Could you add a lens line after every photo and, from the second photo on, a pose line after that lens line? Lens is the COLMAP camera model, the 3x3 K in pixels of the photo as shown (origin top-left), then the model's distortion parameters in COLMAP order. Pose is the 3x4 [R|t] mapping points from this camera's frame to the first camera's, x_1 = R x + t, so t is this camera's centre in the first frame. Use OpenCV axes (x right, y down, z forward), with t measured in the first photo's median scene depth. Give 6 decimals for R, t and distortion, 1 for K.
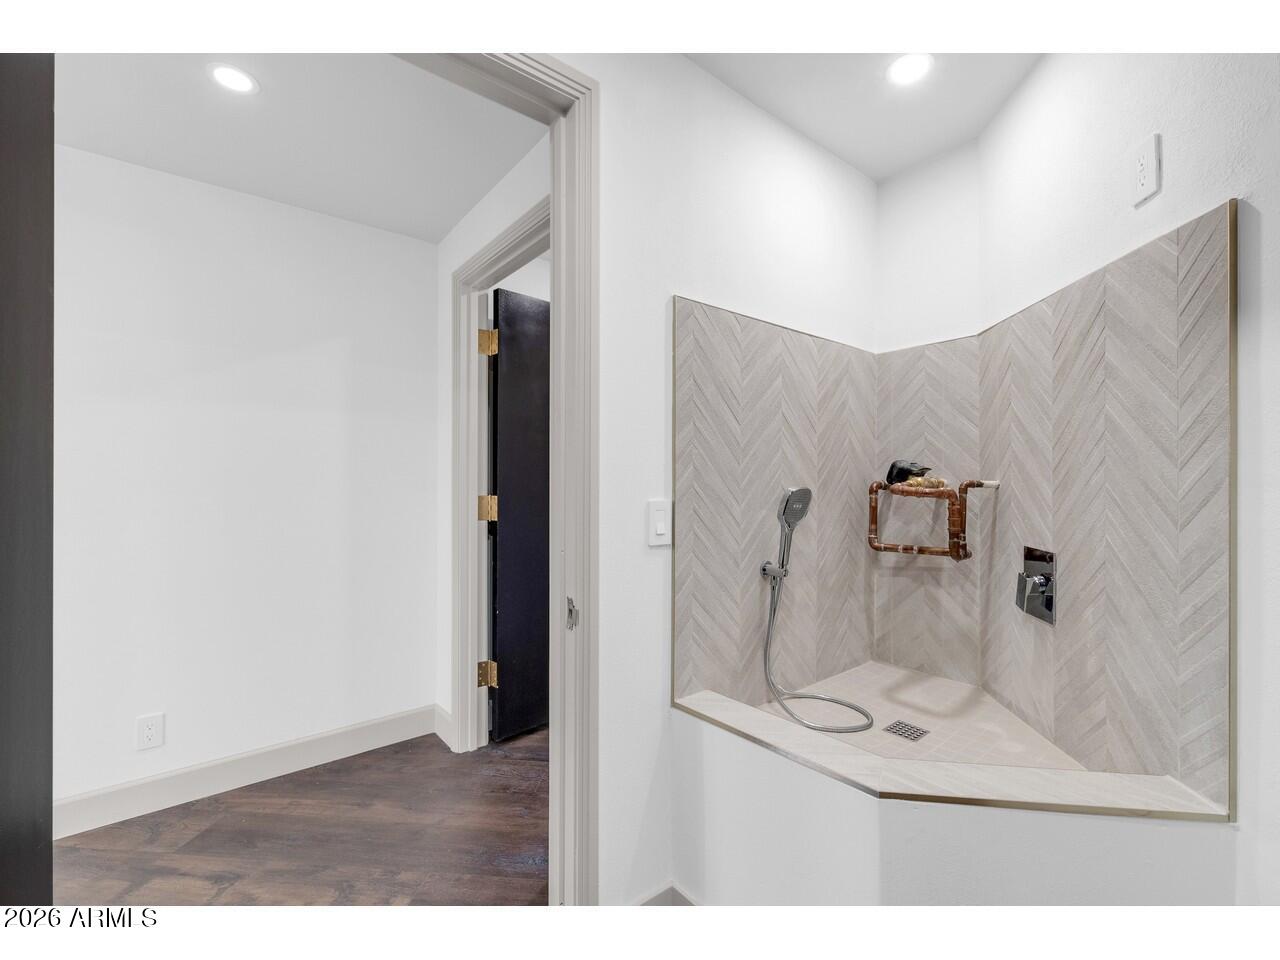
lens RADIAL K [[556.9, 0, 642.3], [0, 556.9, 478.8], [0, 0, 1]] dist [0.001232, -0.000876]
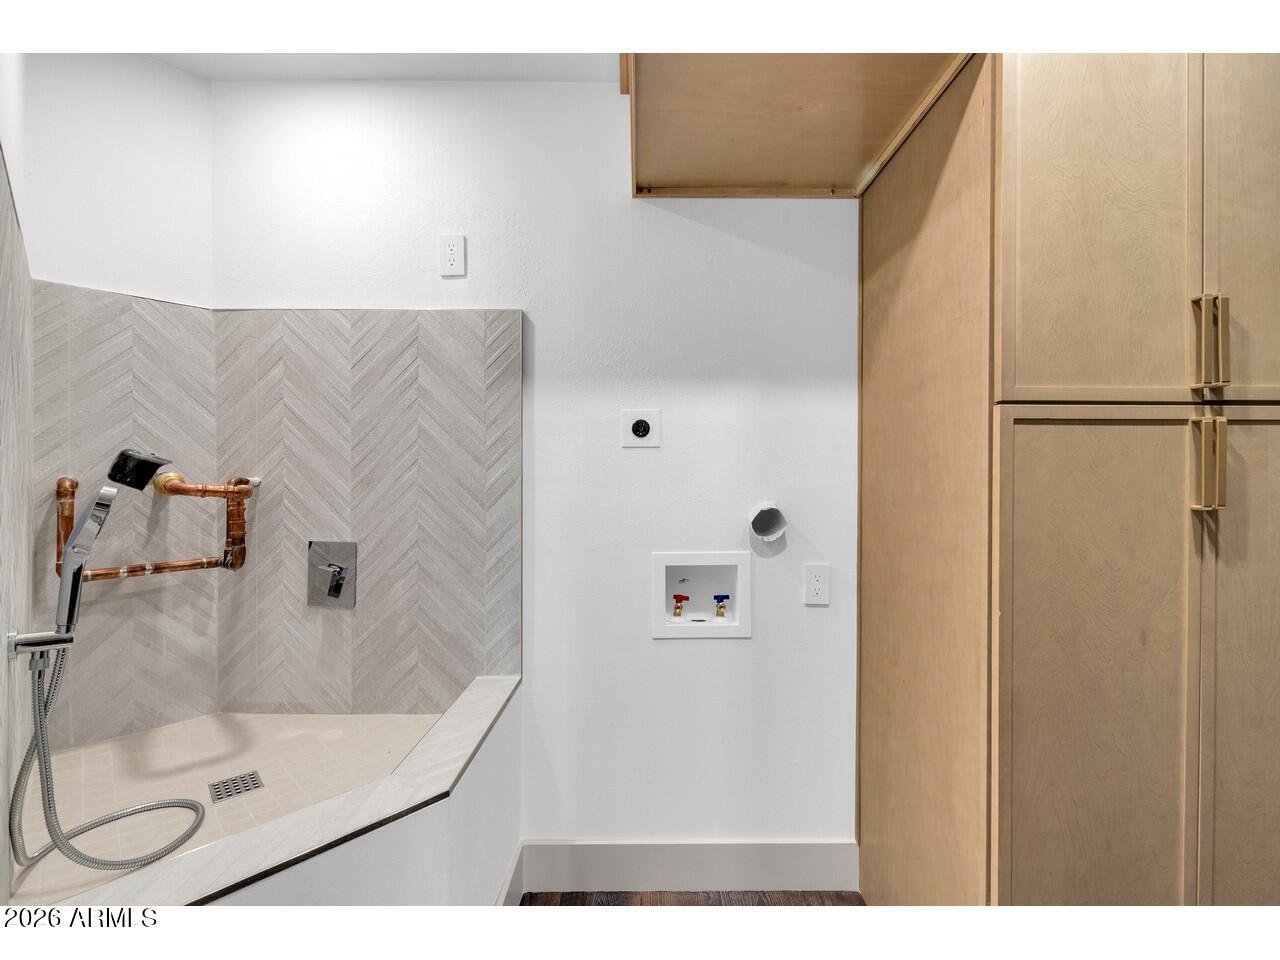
lens RADIAL K [[556.9, 0, 642.2], [0, 556.9, 479.9], [0, 0, 1]] dist [0.001232, -0.000876]
pose [[-0.115312, -0.005028, 0.993317, -0.397111], [-0.004378, 0.999980, 0.004553, 0.000376], [-0.993320, -0.003823, -0.115332, 0.506883]]
